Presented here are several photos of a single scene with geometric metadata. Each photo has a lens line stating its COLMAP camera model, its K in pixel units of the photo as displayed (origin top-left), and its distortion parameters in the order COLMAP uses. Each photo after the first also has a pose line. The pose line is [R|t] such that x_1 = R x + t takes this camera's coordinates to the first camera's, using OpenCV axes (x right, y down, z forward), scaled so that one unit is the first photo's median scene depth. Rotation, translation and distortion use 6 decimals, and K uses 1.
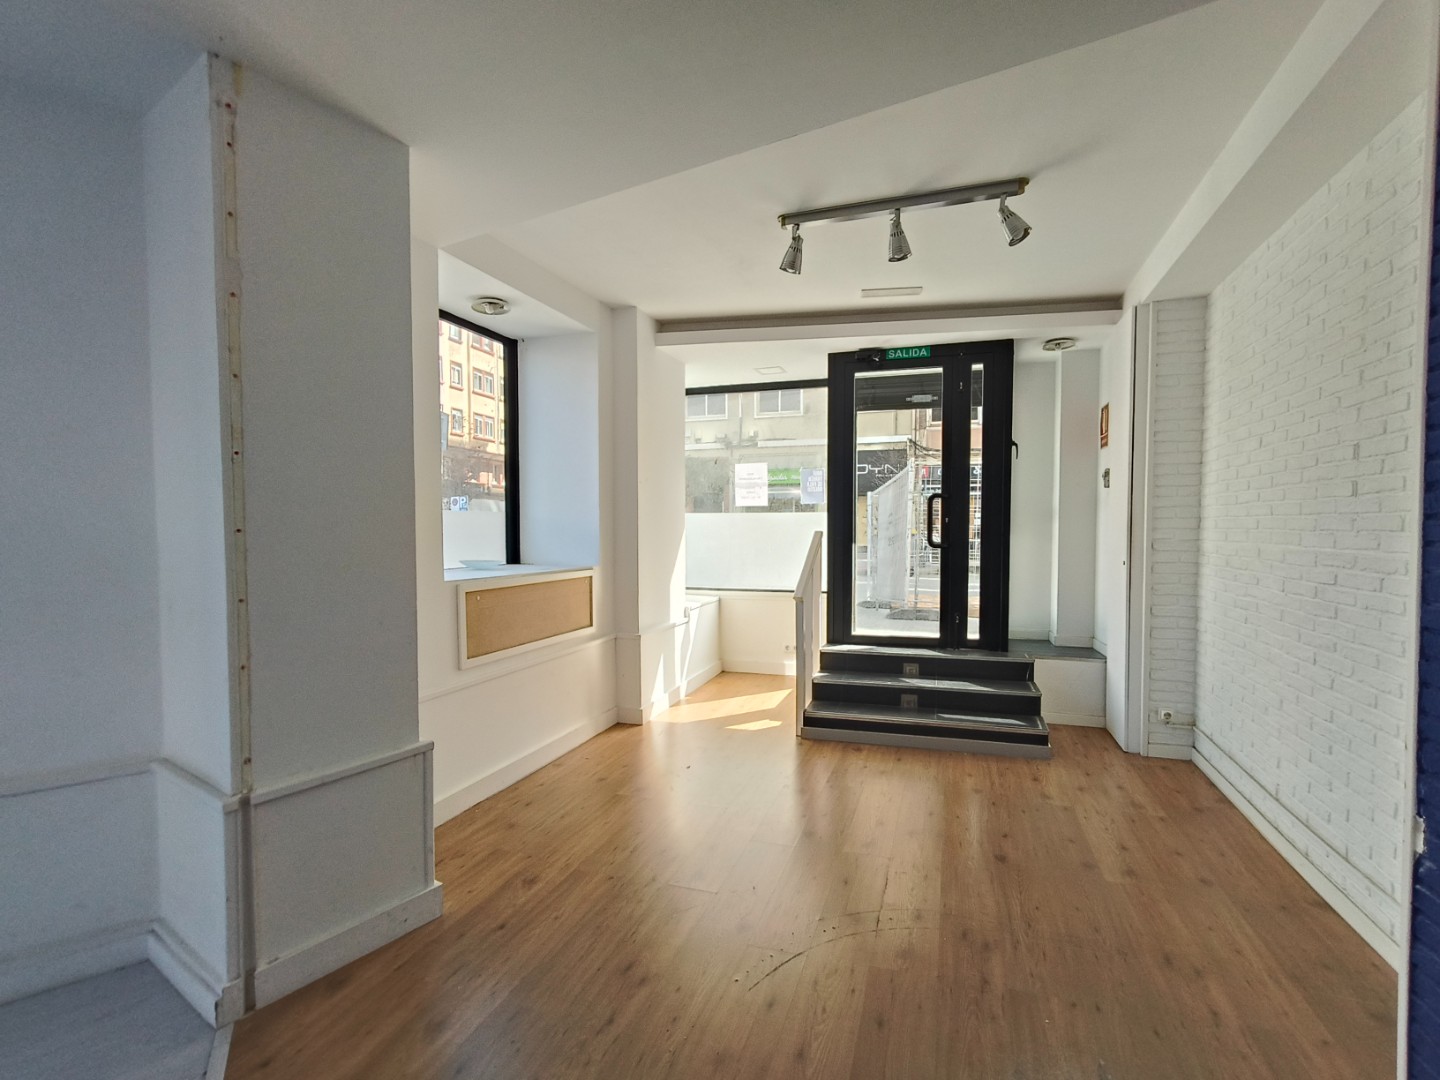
lens RADIAL K [[671.7, 0, 739.3], [0, 671.7, 550.2], [0, 0, 1]] dist [0.005186, 0.001490]
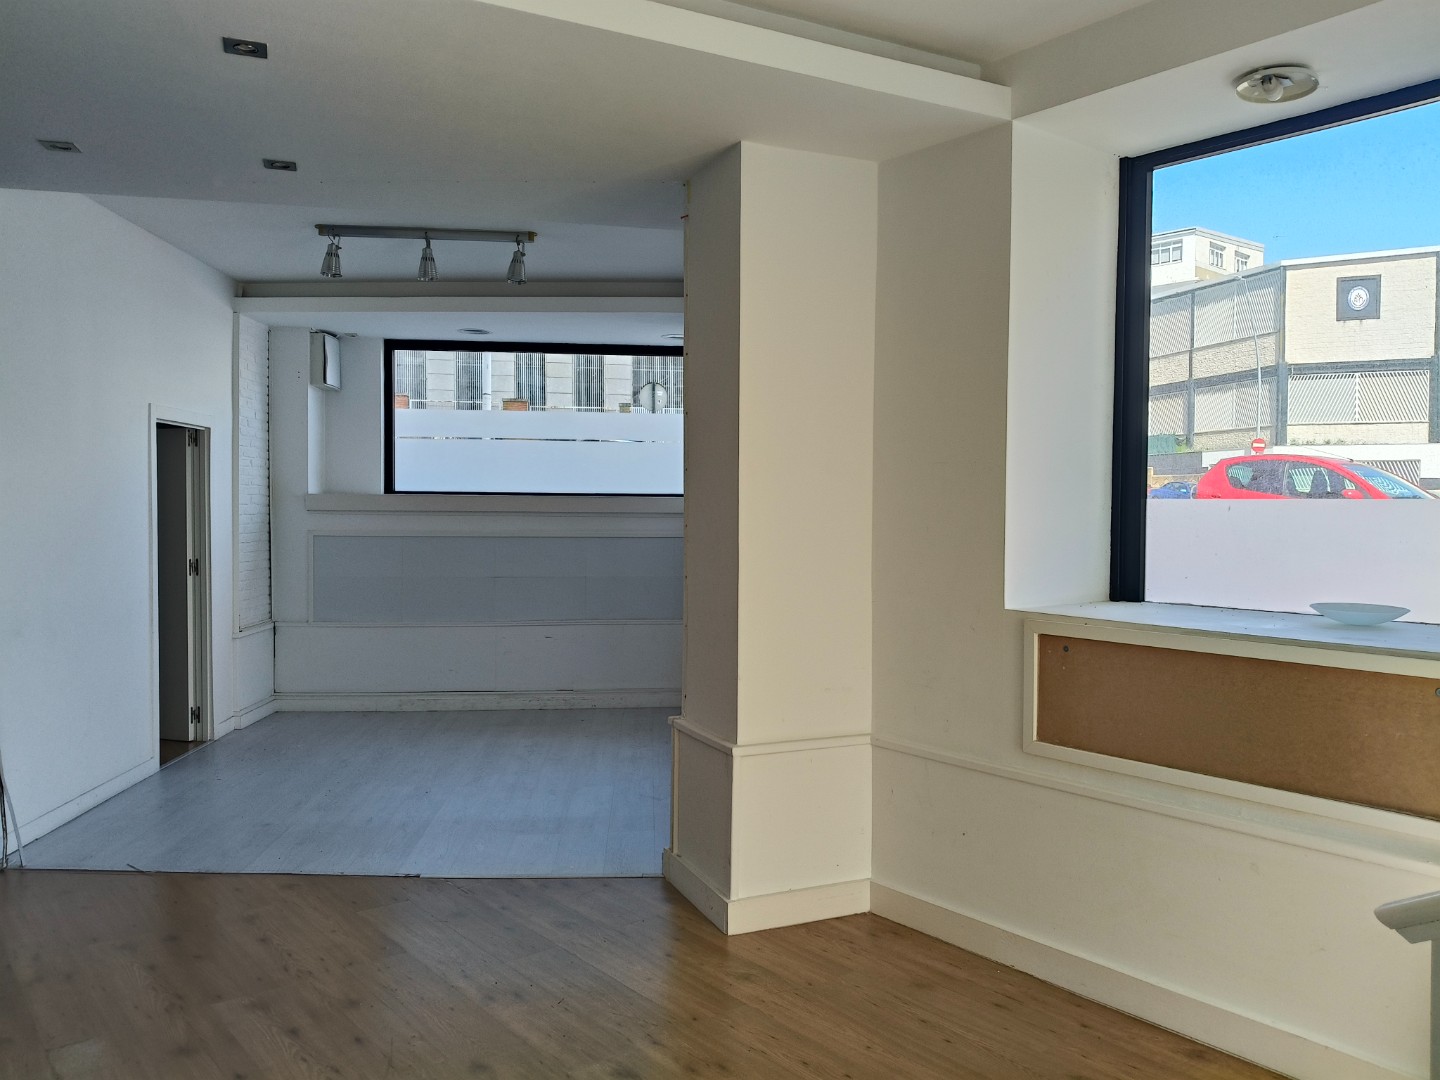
lens RADIAL K [[1093.8, 0, 733.9], [0, 1093.8, 539.2], [0, 0, 1]] dist [0.055609, -0.120225]
pose [[-0.536680, 0.022785, -0.843478, 0.523471], [-0.035930, 0.998112, 0.049823, -0.056695], [0.843021, 0.057045, -0.534848, 1.118392]]
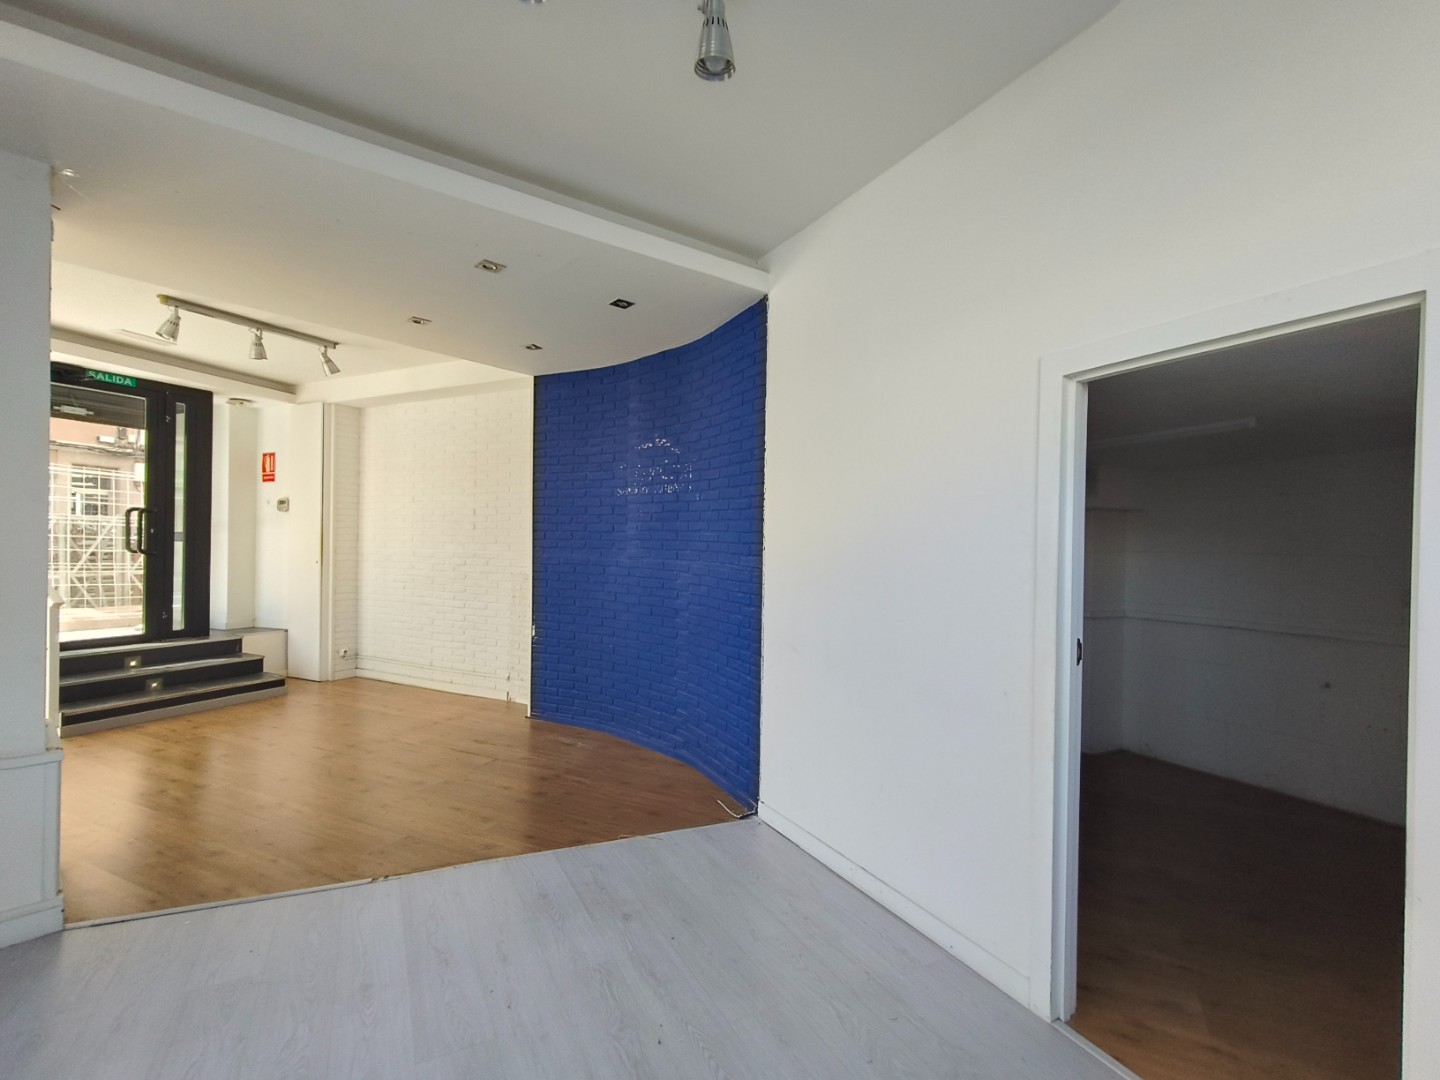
lens RADIAL K [[672.9, 0, 734.5], [0, 672.9, 549.6], [0, 0, 1]] dist [0.005942, 0.000248]
pose [[0.150850, -0.003933, 0.988549, -0.883950], [0.019296, 0.999813, 0.001034, 0.007604], [-0.988368, 0.018919, 0.150897, -0.217992]]
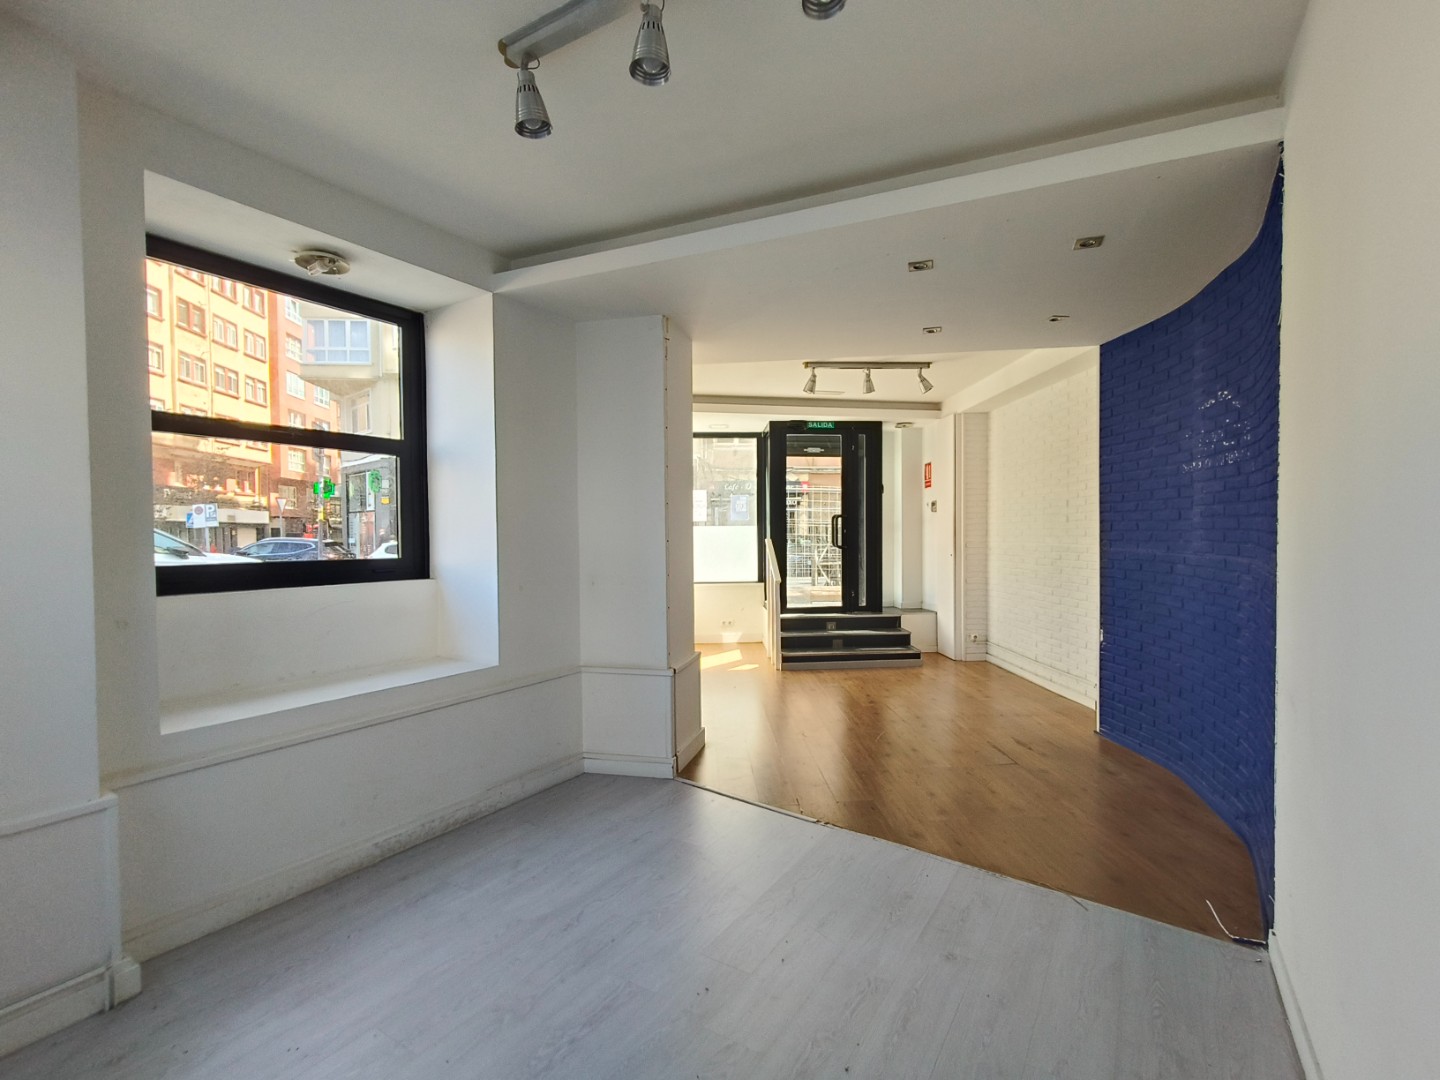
lens RADIAL K [[671.7, 0, 739.3], [0, 671.7, 550.2], [0, 0, 1]] dist [0.005186, 0.001490]
pose [[0.932466, -0.016157, 0.360898, -0.632271], [0.020807, 0.999743, -0.009002, 0.011175], [-0.360659, 0.015903, 0.932562, -0.491693]]
